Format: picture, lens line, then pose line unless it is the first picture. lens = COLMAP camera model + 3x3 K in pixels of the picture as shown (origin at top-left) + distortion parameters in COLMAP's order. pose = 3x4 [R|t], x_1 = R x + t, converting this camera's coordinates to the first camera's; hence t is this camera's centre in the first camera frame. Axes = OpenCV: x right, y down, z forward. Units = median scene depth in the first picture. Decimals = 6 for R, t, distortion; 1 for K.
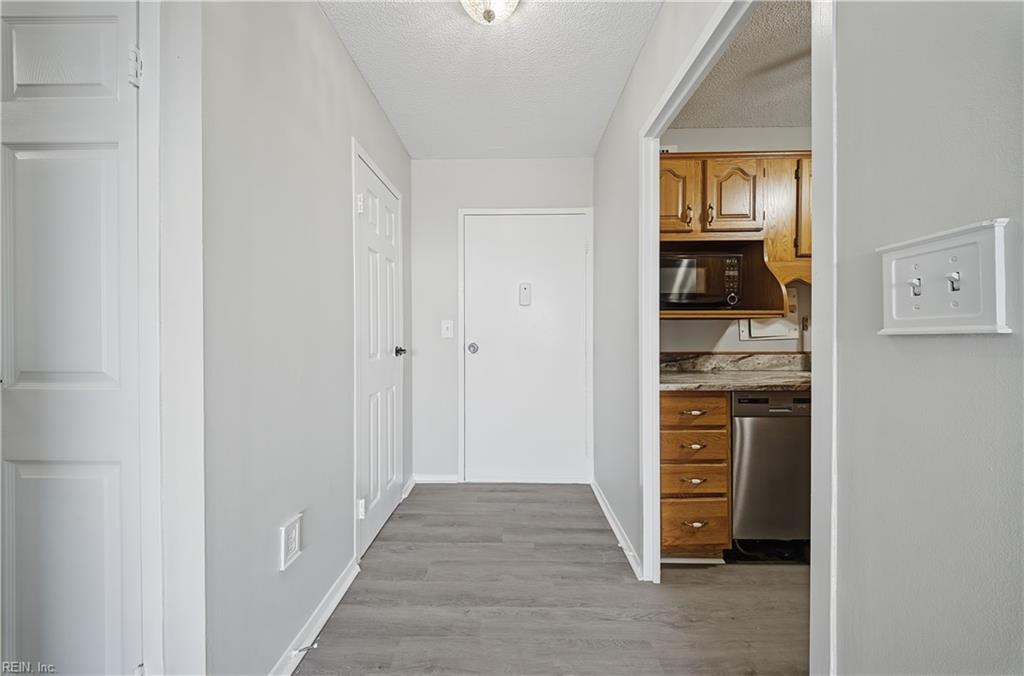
lens RADIAL K [[361.9, 0, 505.0], [0, 361.9, 336.1], [0, 0, 1]] dist [-0.001768, -0.000668]
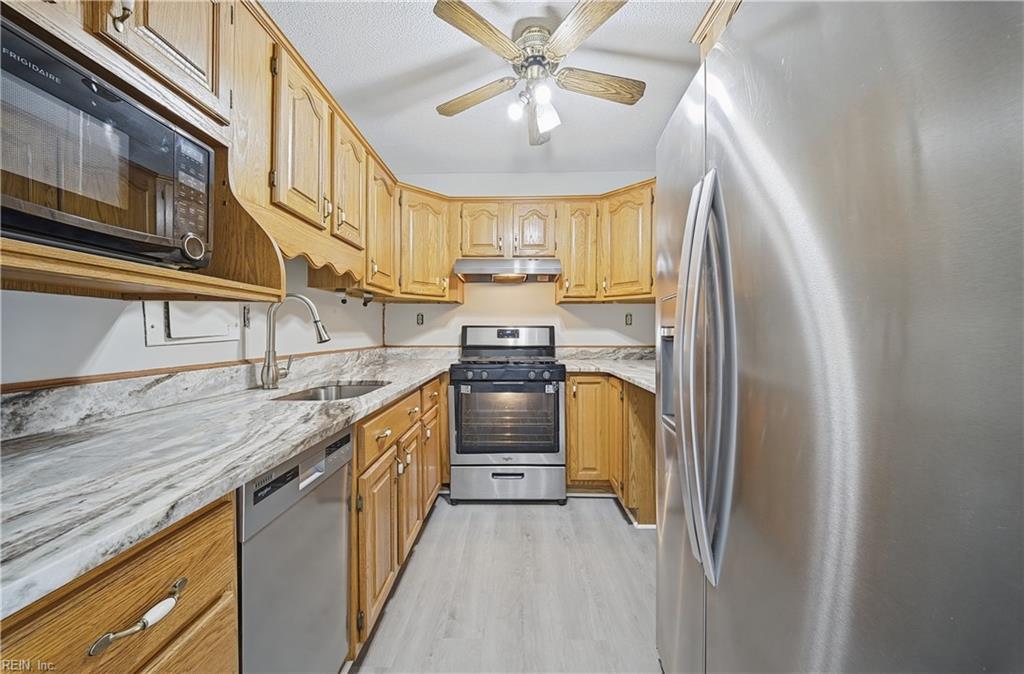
lens RADIAL K [[361.9, 0, 505.0], [0, 361.9, 335.1], [0, 0, 1]] dist [-0.001768, -0.000668]
pose [[-0.000246, -0.001859, 0.999998, 0.183696], [0.001242, 0.999998, 0.001859, -0.001582], [-0.999999, 0.001243, -0.000244, 0.542792]]
